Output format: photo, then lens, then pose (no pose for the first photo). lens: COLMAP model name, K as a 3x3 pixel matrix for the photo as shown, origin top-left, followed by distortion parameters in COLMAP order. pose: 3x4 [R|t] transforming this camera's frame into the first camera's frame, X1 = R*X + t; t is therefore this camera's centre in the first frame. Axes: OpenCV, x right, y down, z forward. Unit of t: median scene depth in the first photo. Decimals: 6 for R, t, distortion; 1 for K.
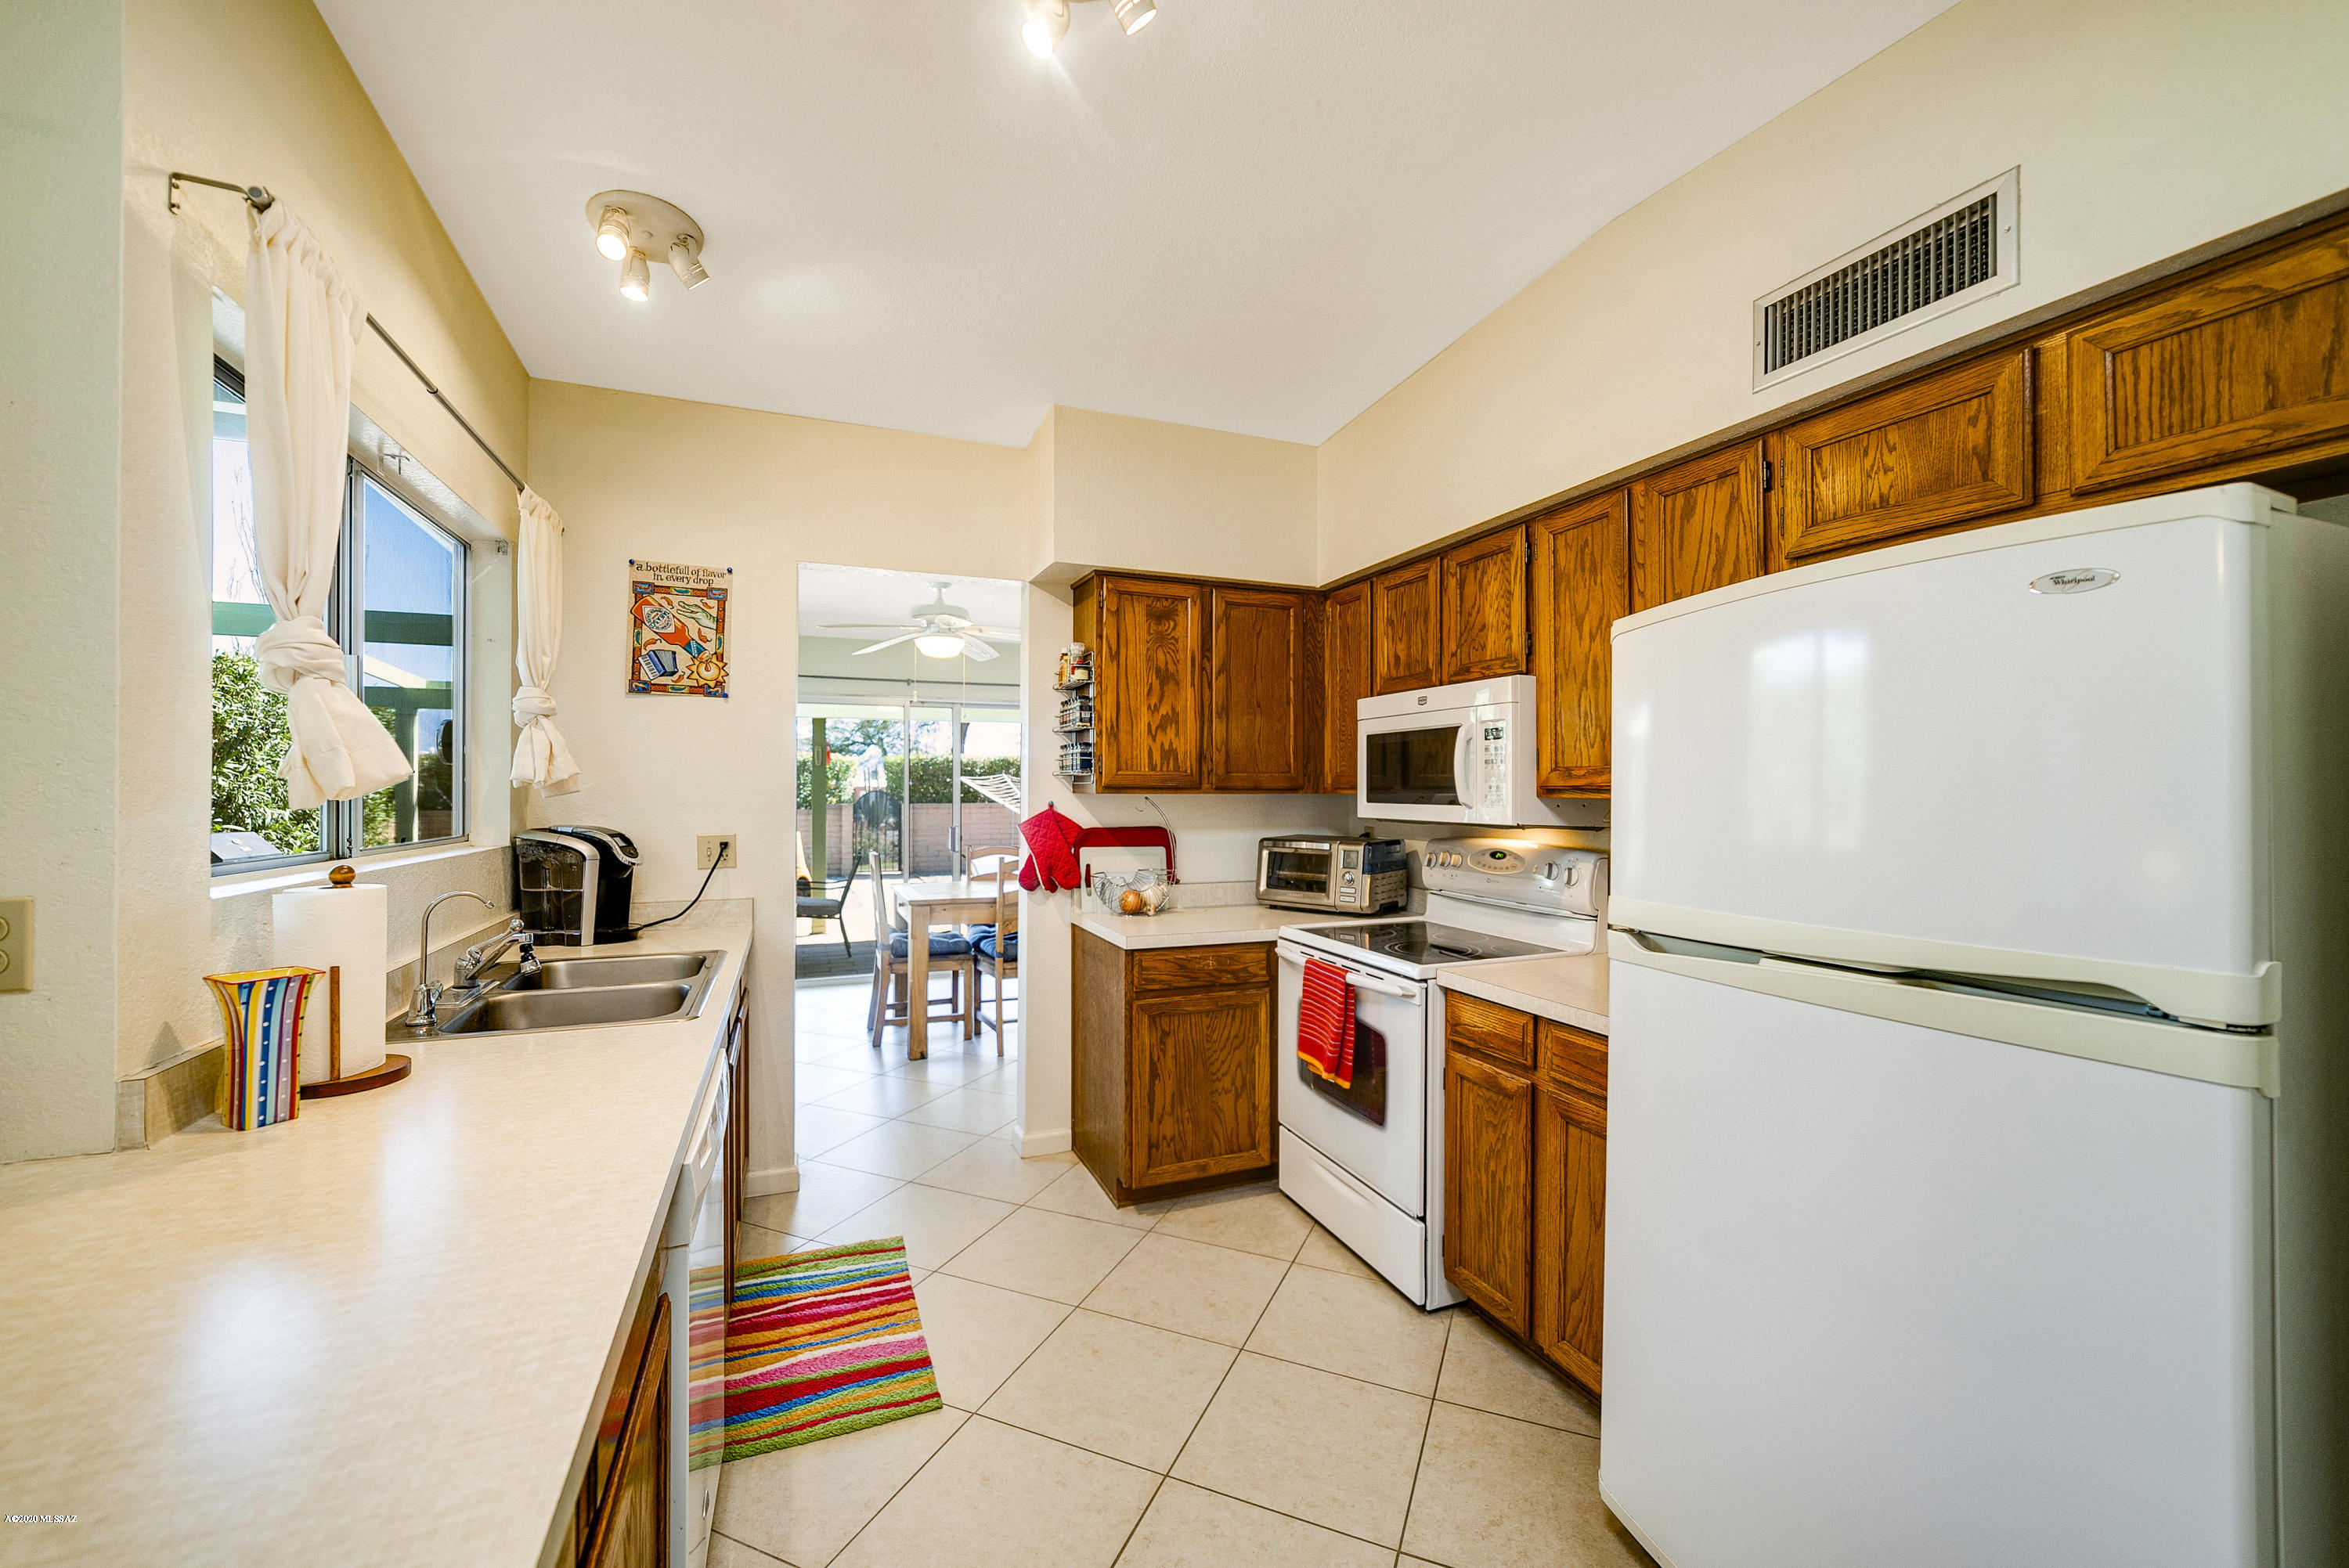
lens RADIAL K [[925.5, 0, 1181.1], [0, 925.5, 783.8], [0, 0, 1]] dist [-0.014215, 0.000456]
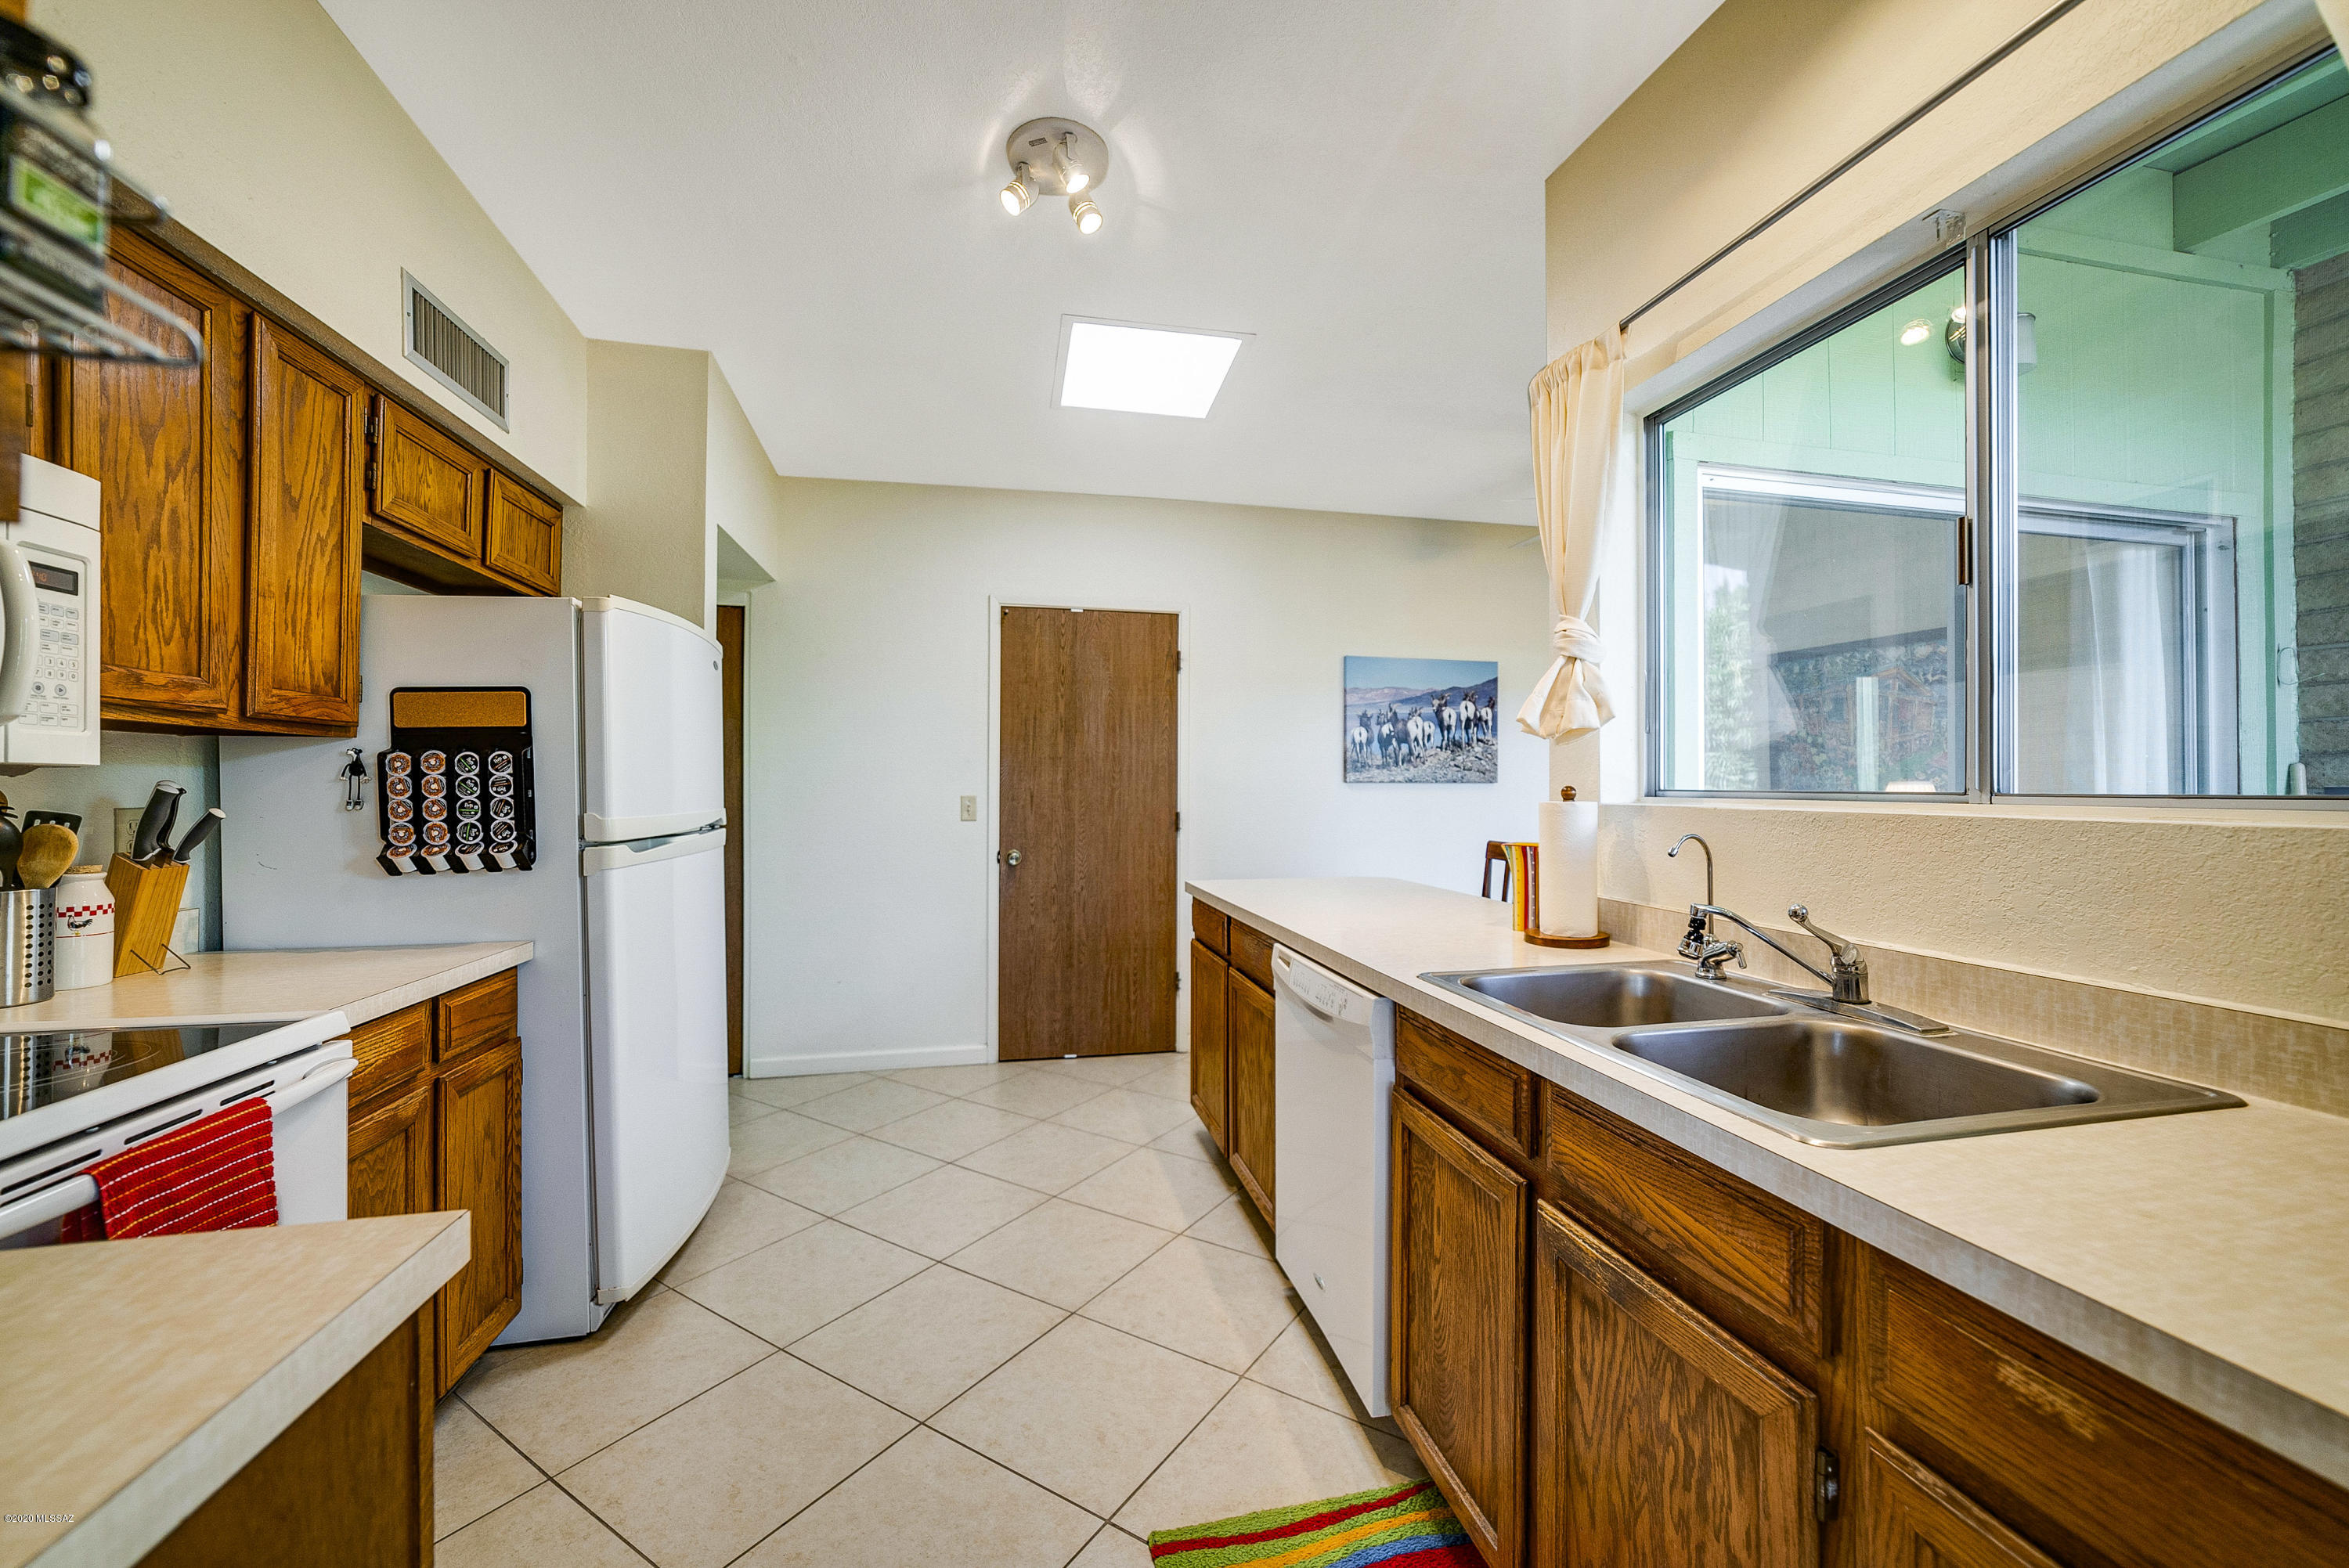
lens RADIAL K [[930.3, 0, 1189.2], [0, 930.3, 777.6], [0, 0, 1]] dist [-0.015084, 0.005611]
pose [[-0.985237, -0.001038, 0.171191, -0.297396], [-0.004073, 0.999841, -0.017379, 0.050472], [-0.171146, -0.017820, -0.985085, 1.223348]]
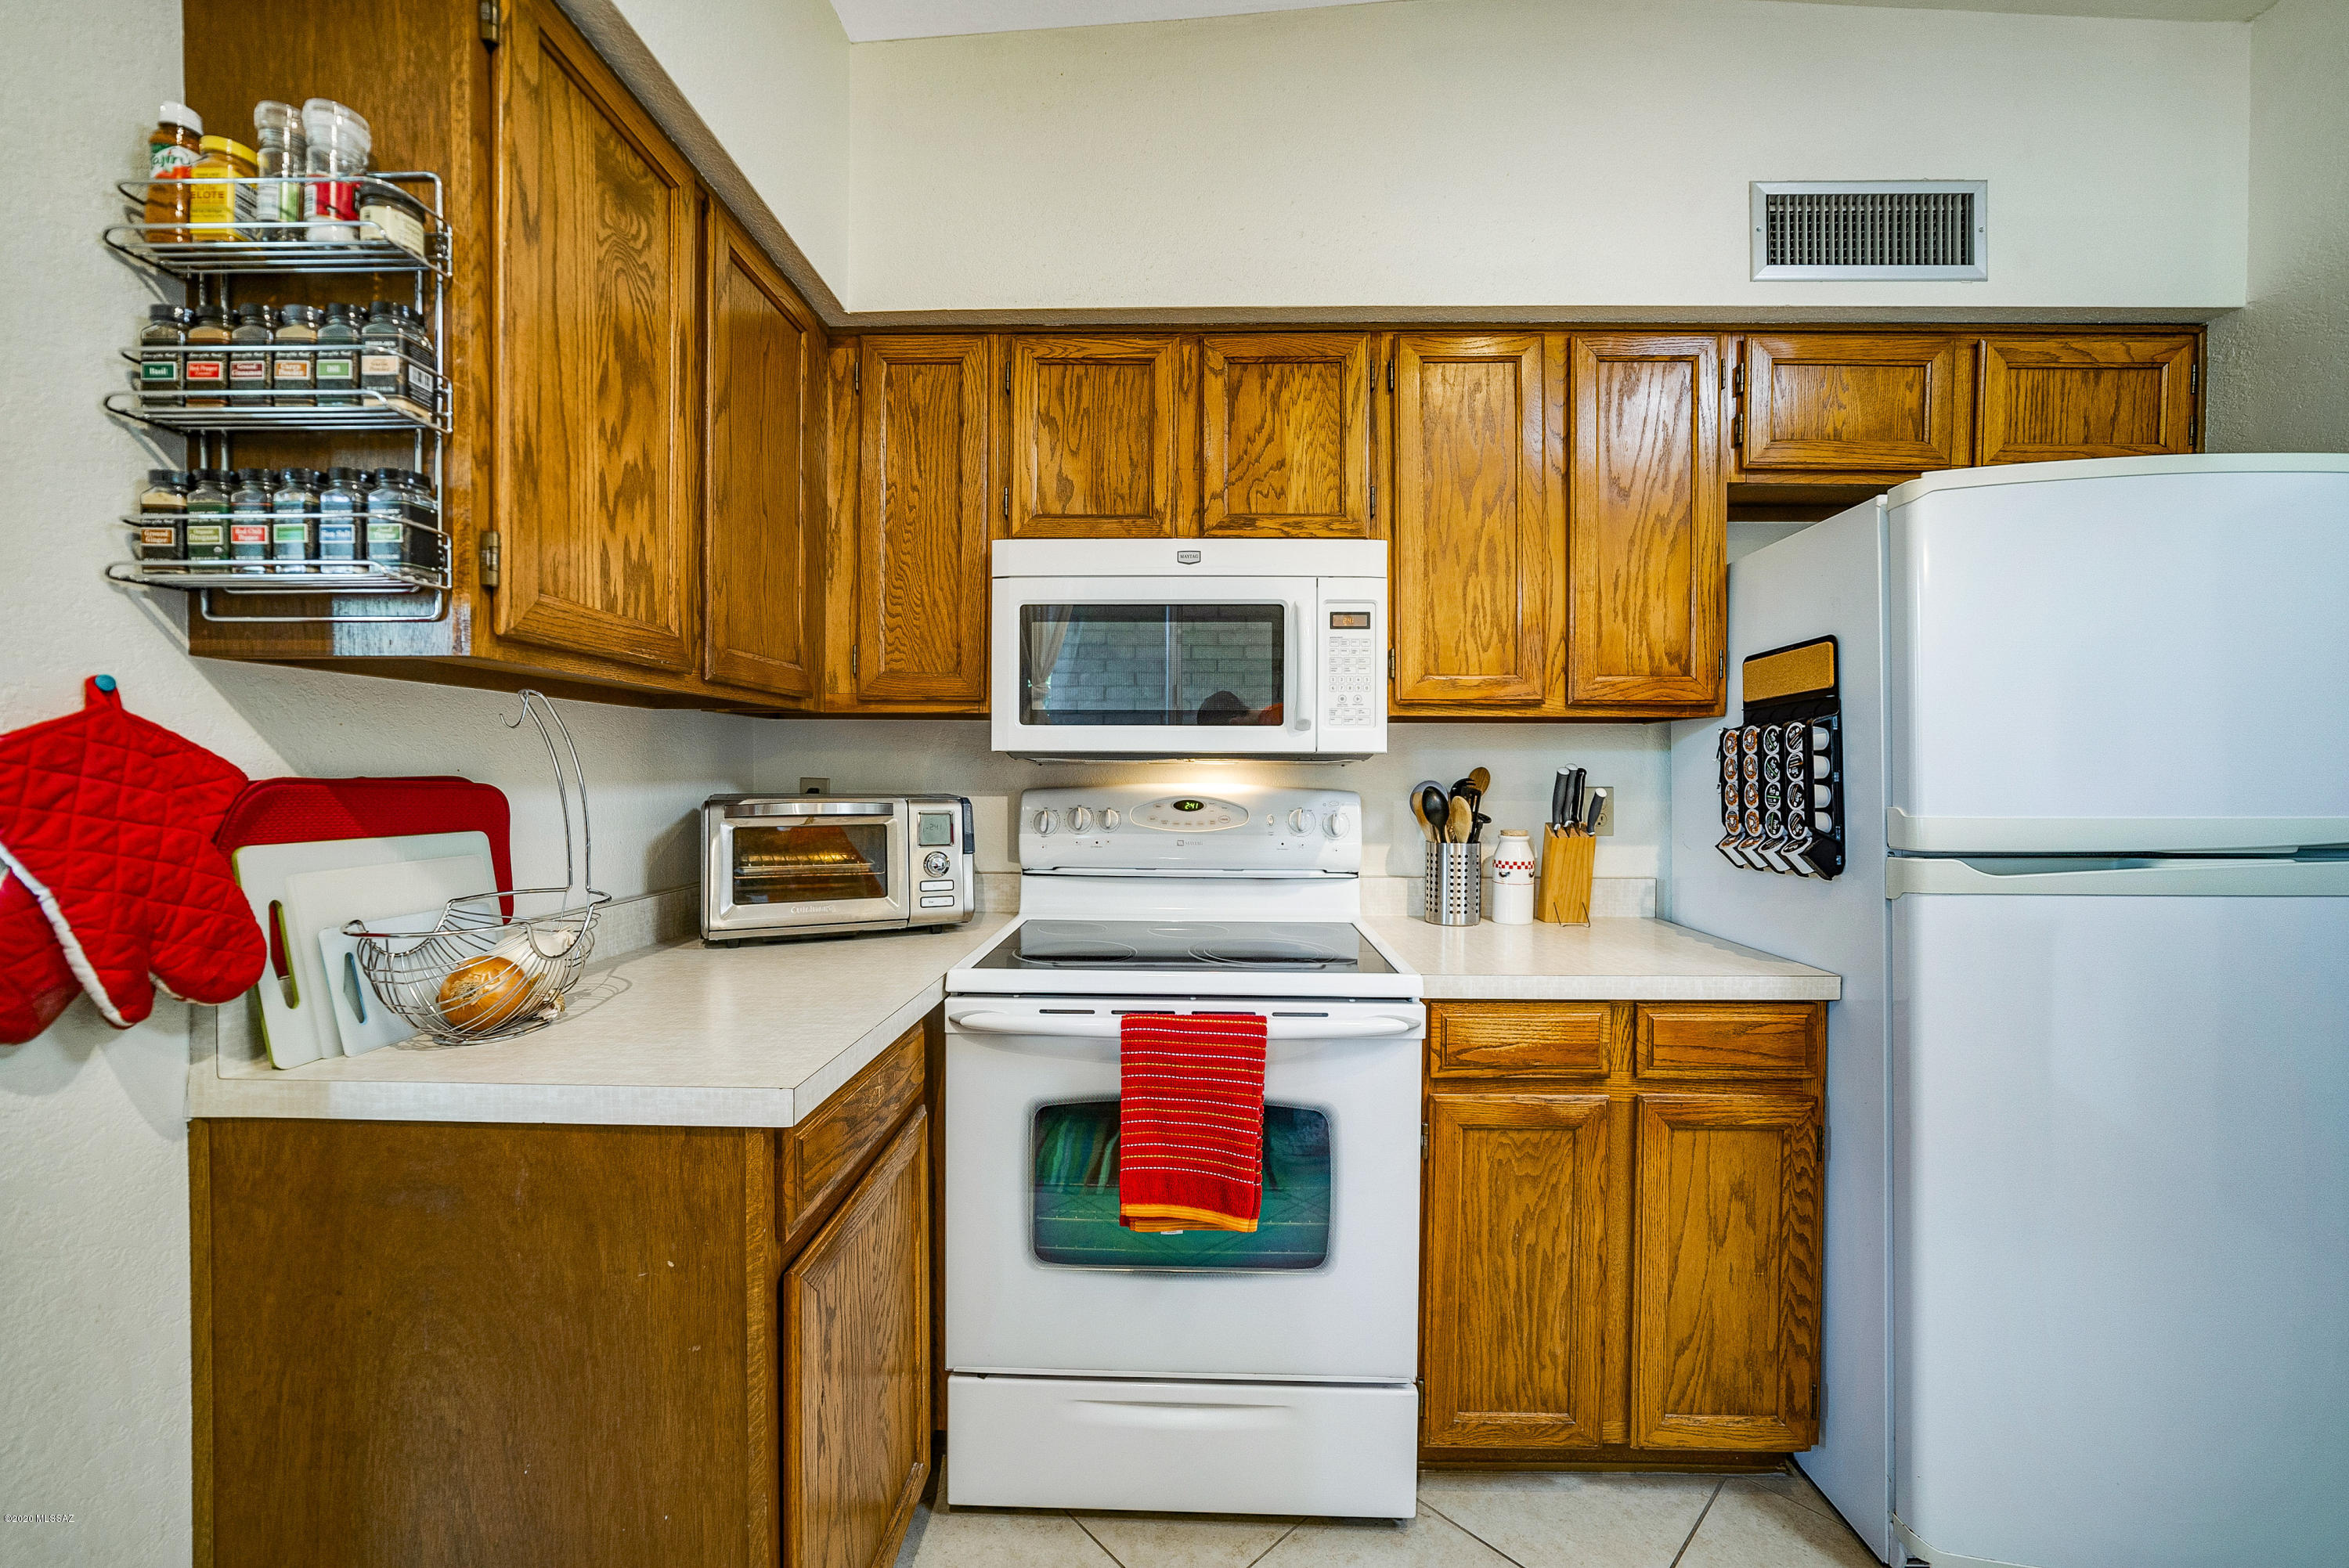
lens RADIAL K [[916.9, 0, 1175.1], [0, 916.9, 779.0], [0, 0, 1]] dist [-0.014623, 0.000384]
pose [[0.400218, -0.008558, 0.916380, -0.302695], [-0.008255, 0.999882, 0.012942, 0.049971], [-0.916383, -0.012744, 0.400100, 0.753599]]
